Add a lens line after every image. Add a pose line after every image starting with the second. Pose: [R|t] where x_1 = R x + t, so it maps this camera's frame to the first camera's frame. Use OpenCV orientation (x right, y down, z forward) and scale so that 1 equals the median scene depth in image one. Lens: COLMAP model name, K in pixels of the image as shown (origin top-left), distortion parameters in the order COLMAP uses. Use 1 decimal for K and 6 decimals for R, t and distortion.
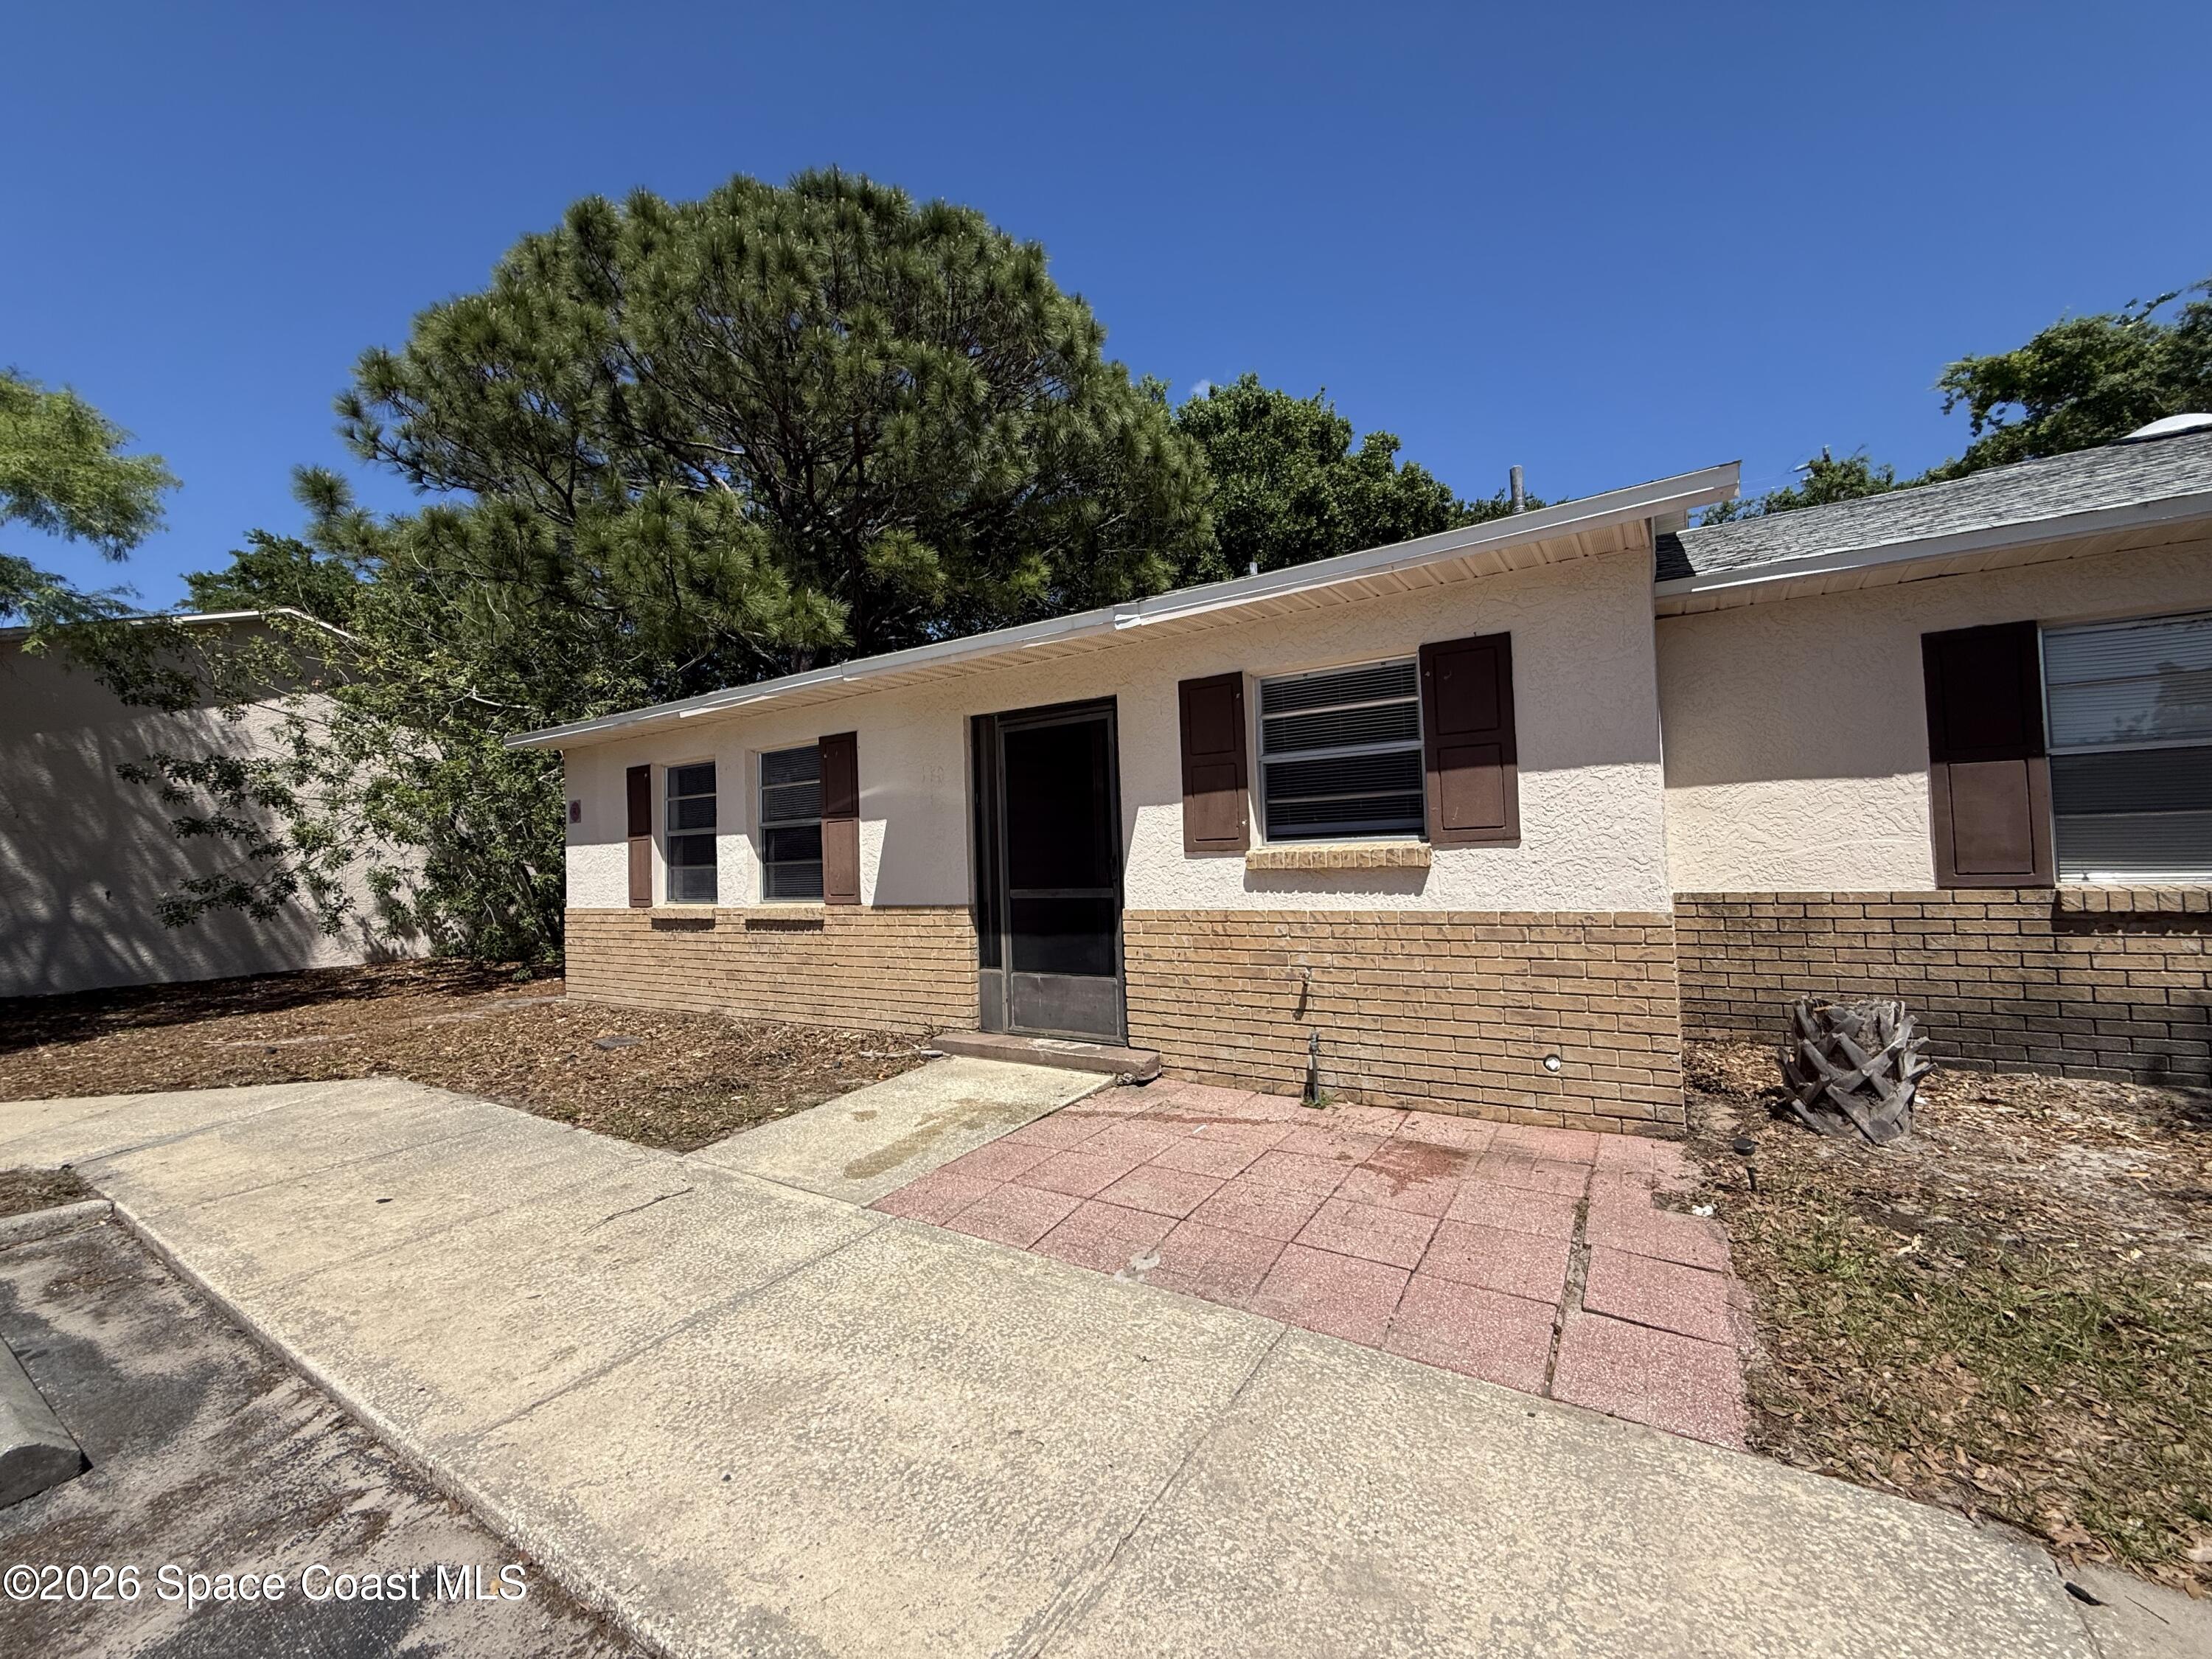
lens RADIAL K [[880.5, 0, 1100.3], [0, 880.5, 825.4], [0, 0, 1]] dist [0.003510, 0.000036]
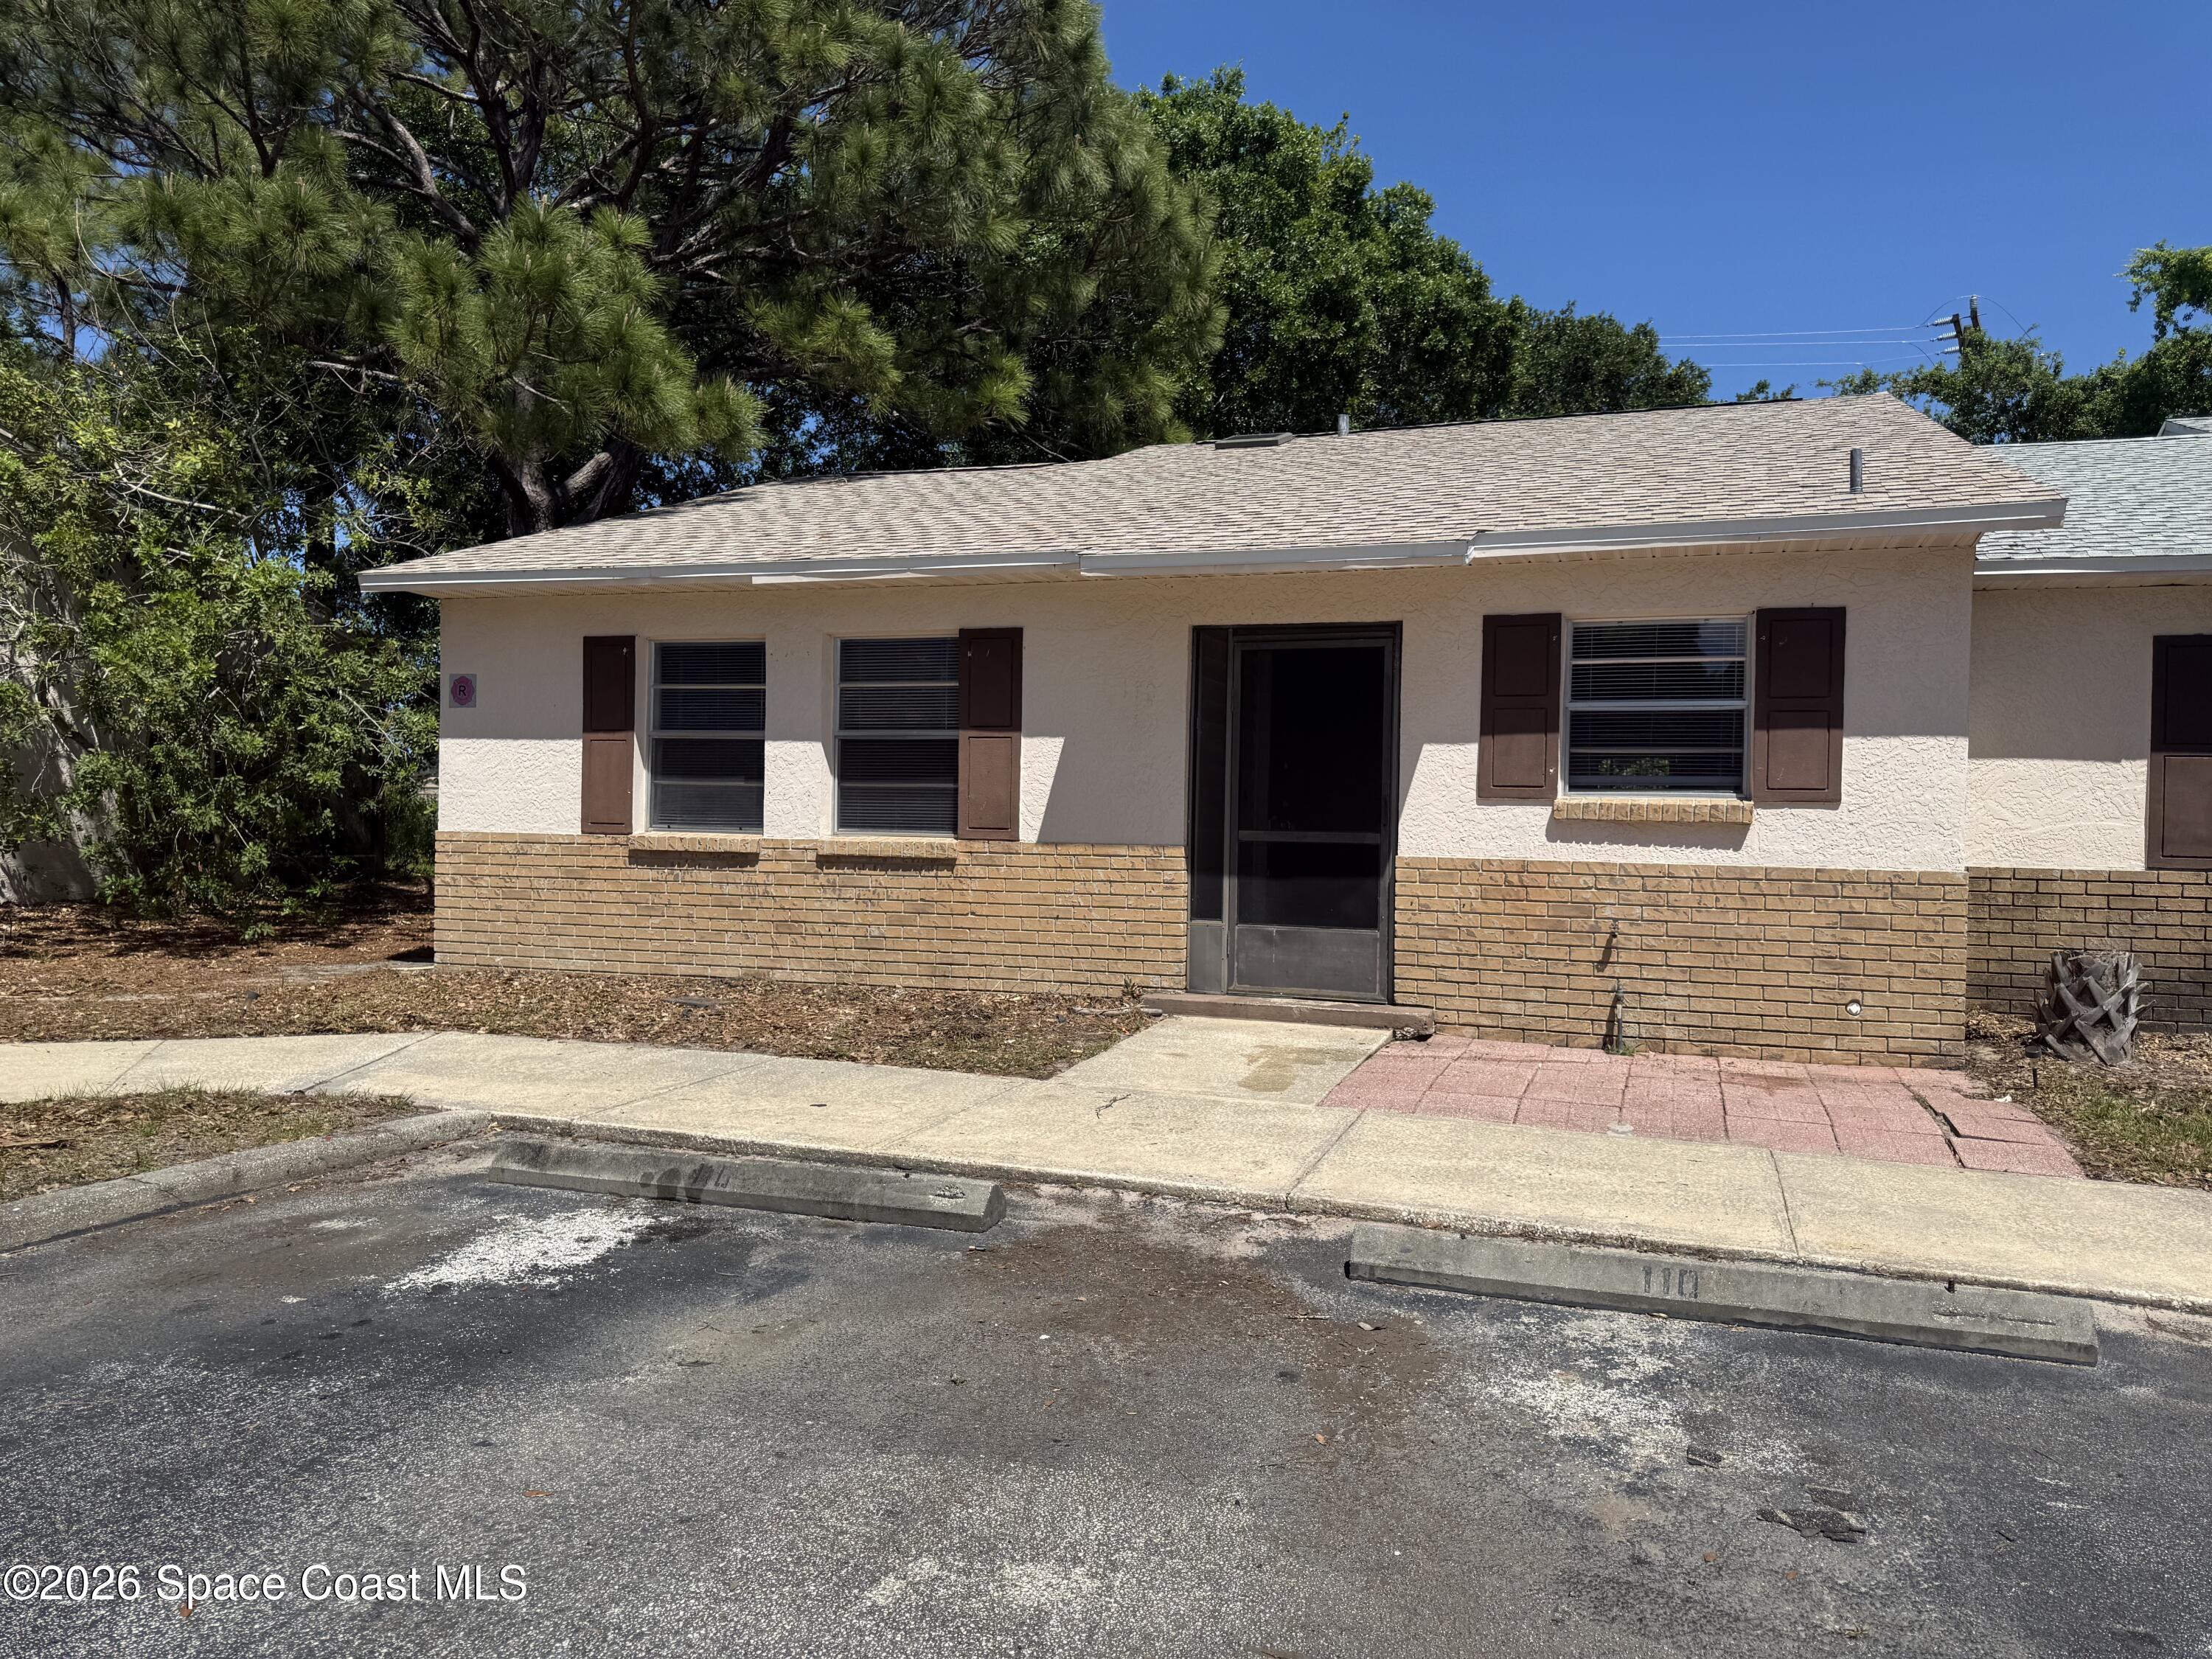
lens RADIAL K [[1564.1, 0, 1106.0], [0, 1564.1, 829.5], [0, 0, 1]] dist [0.052722, -0.061347]
pose [[0.971451, 0.053024, 0.231240, -0.671092], [-0.062751, 0.997418, 0.034912, 0.030664], [-0.228792, -0.048426, 0.972270, -0.537735]]
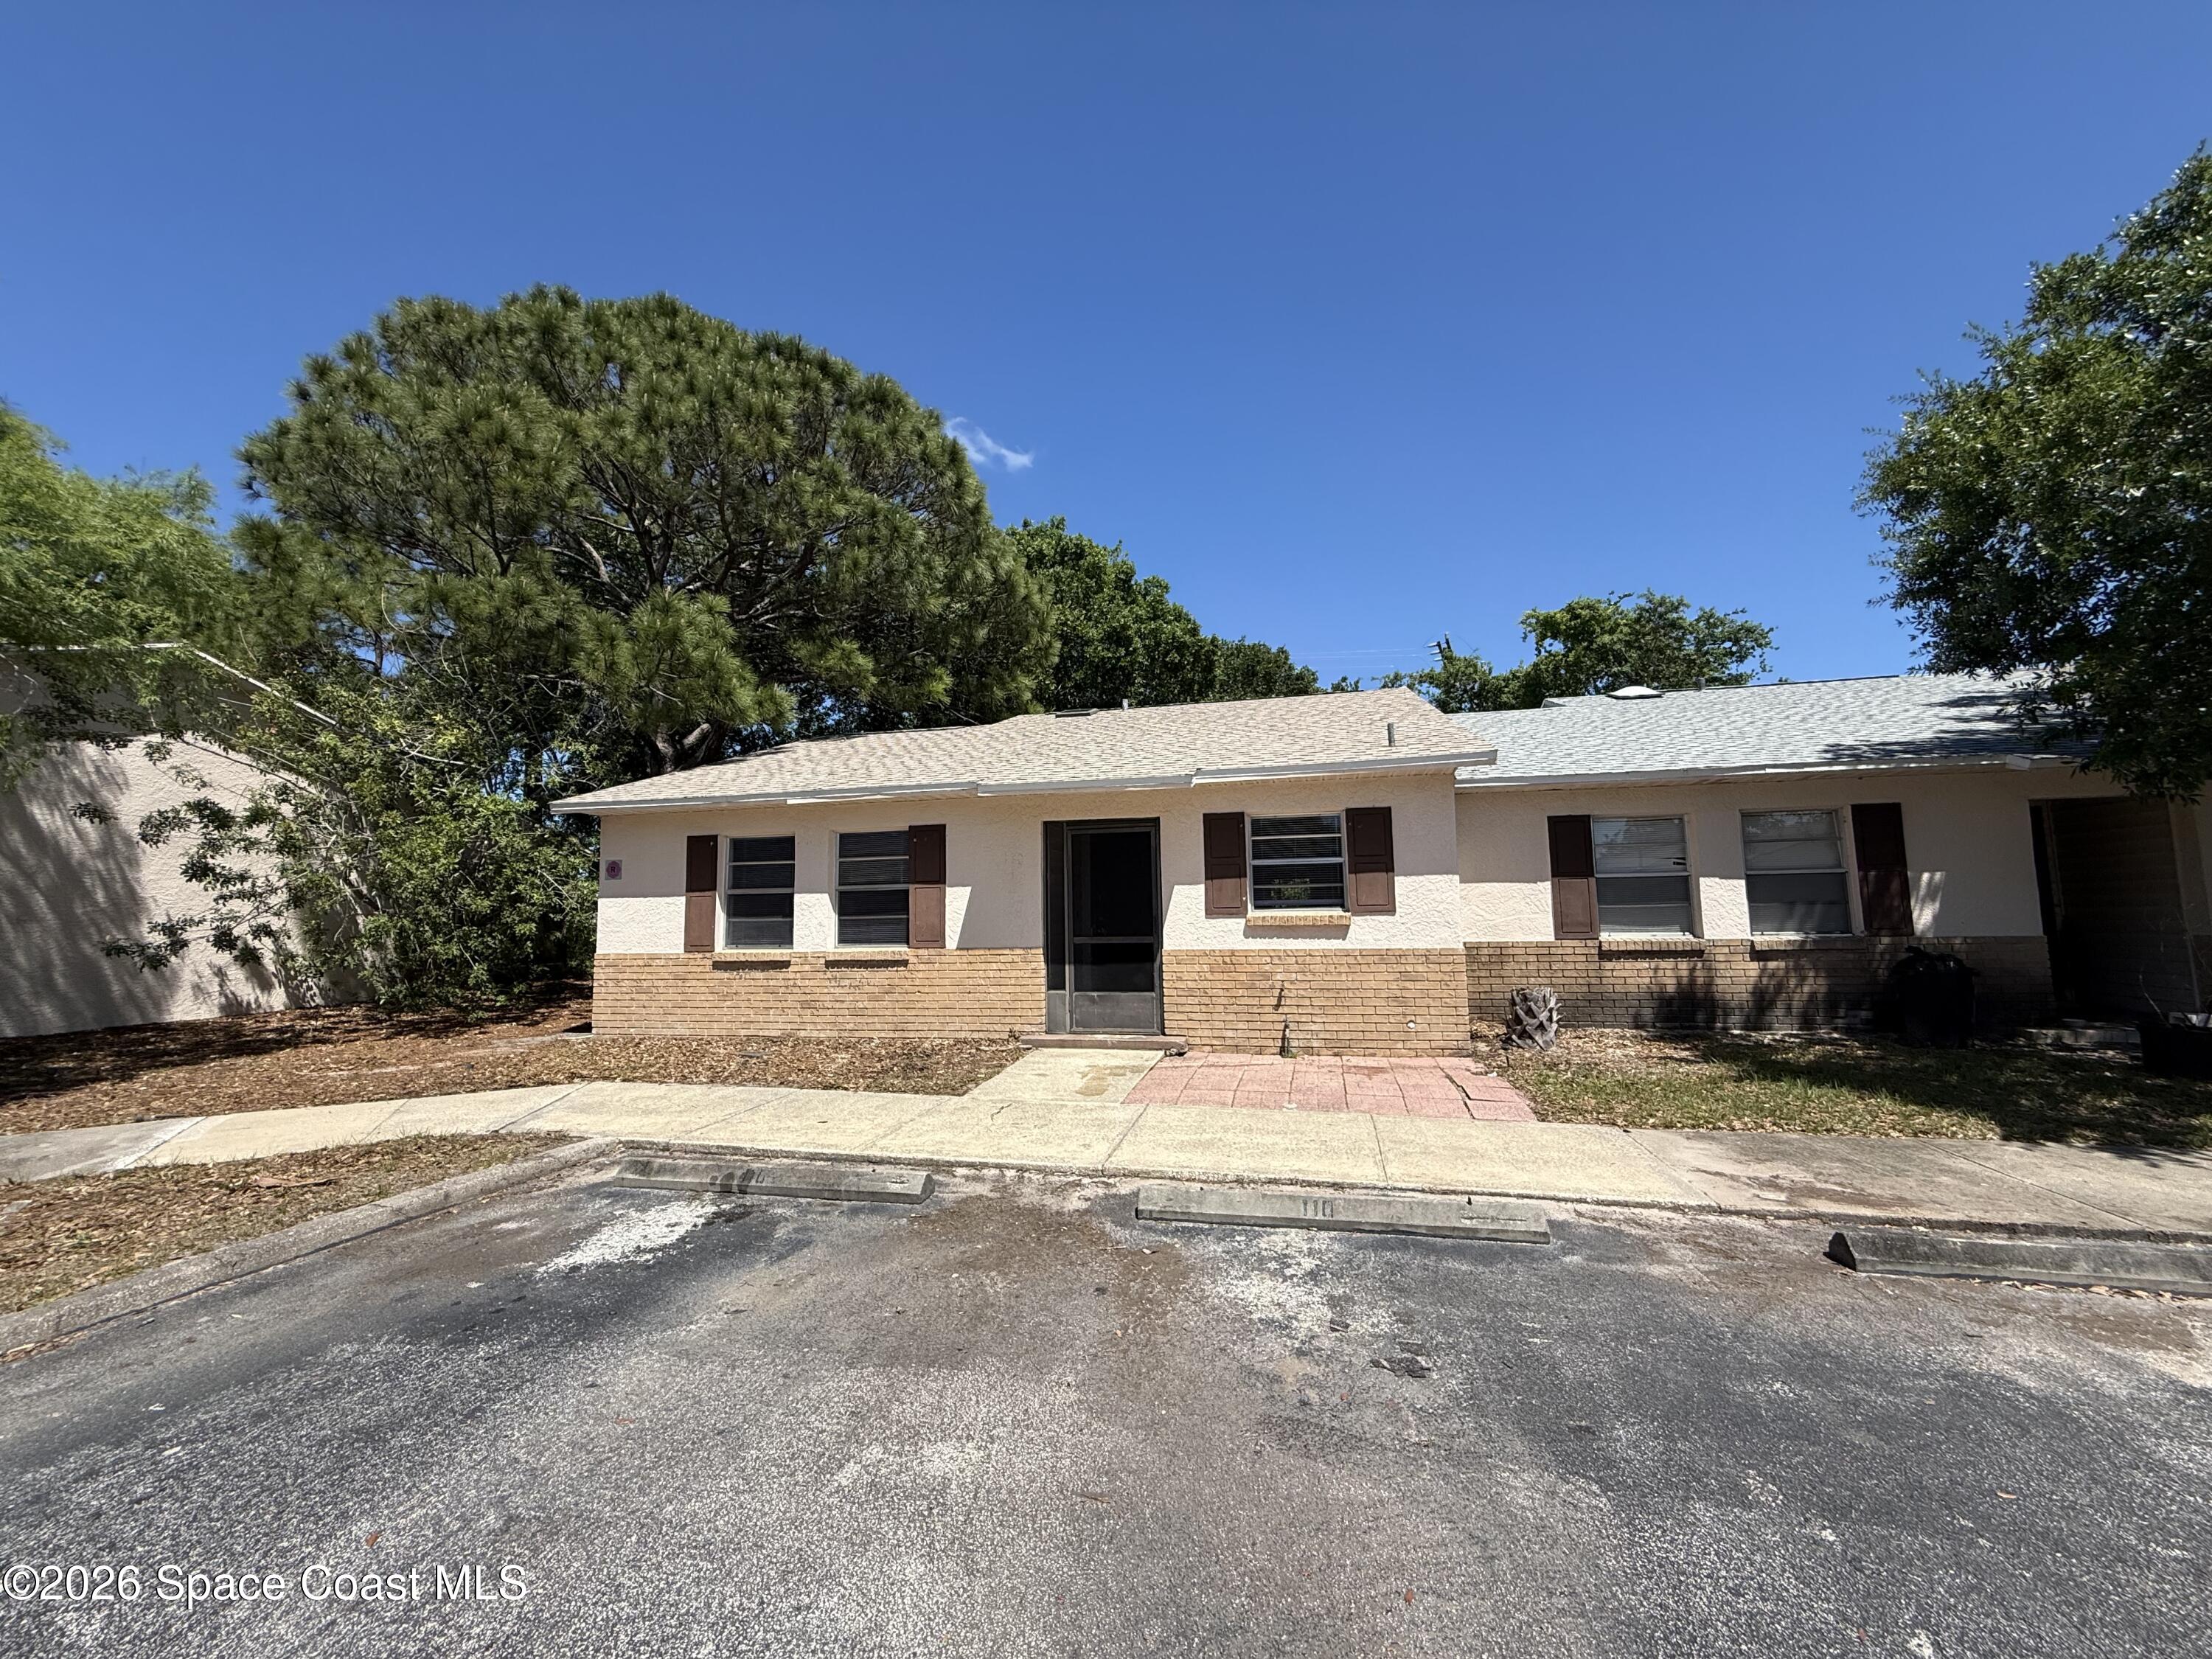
lens RADIAL K [[883.7, 0, 1097.2], [0, 883.7, 823.4], [0, 0, 1]] dist [0.002173, -0.000067]
pose [[0.943621, 0.053352, 0.326700, -0.655022], [-0.028735, 0.996403, -0.079720, -0.003334], [-0.329778, 0.065838, 0.941760, -0.532573]]
